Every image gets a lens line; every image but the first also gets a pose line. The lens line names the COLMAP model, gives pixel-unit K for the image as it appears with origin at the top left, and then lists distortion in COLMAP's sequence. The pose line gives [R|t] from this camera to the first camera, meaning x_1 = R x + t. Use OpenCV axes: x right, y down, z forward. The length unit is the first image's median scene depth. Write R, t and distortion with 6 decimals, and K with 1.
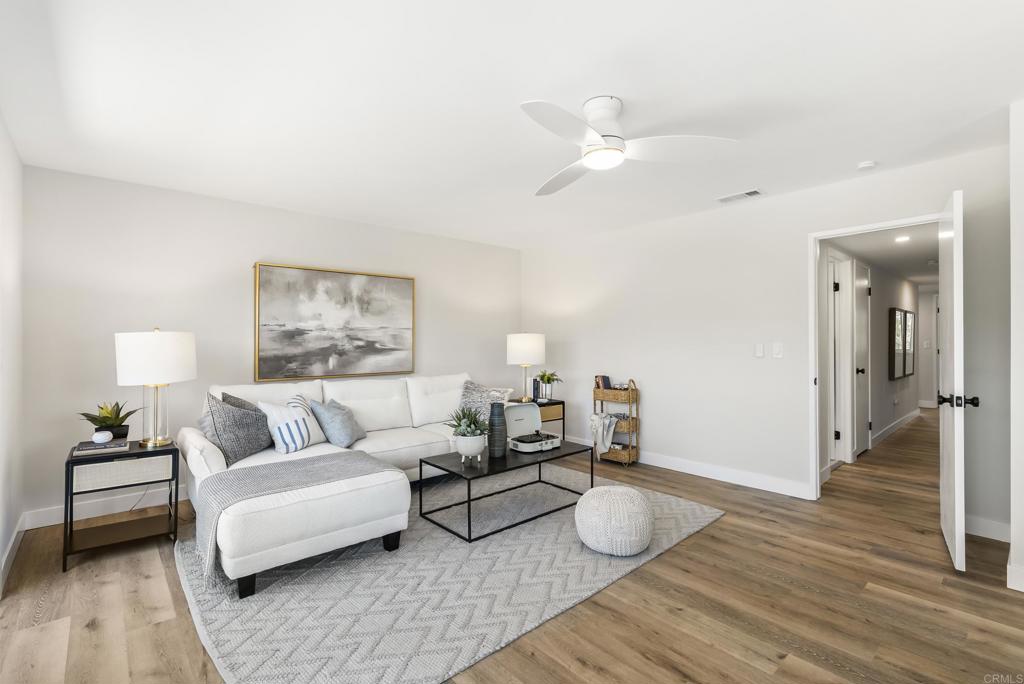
lens RADIAL K [[467.8, 0, 511.1], [0, 467.8, 338.4], [0, 0, 1]] dist [-0.003520, 0.001240]
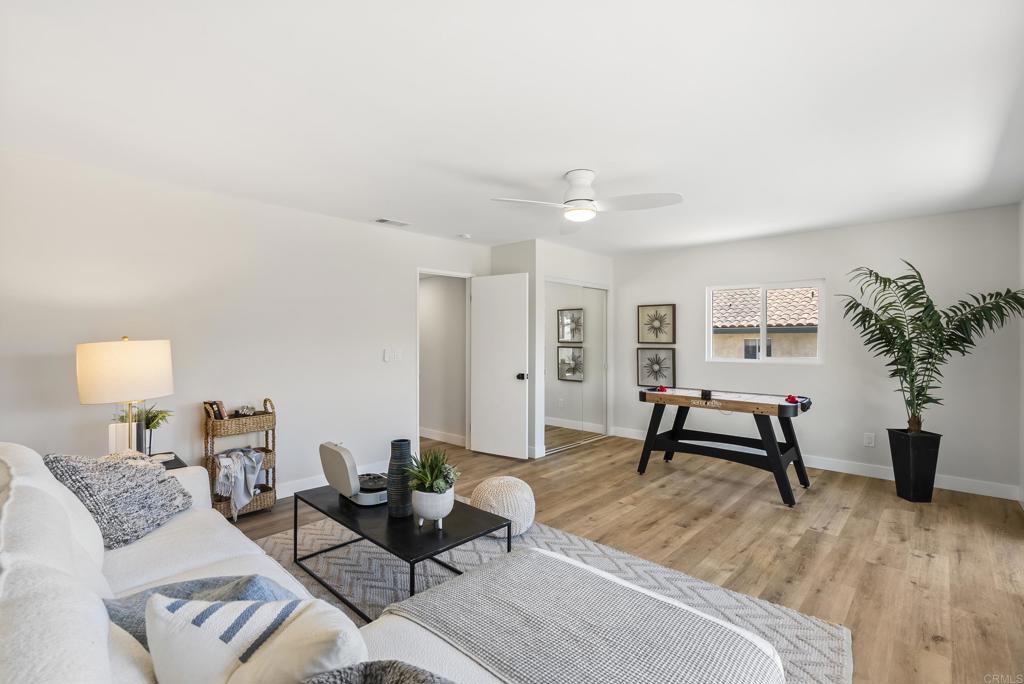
lens RADIAL K [[467.8, 0, 511.1], [0, 467.8, 338.4], [0, 0, 1]] dist [-0.003520, 0.001240]
pose [[-0.097328, 0.007764, 0.995222, -1.180329], [-0.001614, 0.999967, -0.007959, -0.015474], [-0.995251, -0.002381, -0.097312, 1.406209]]
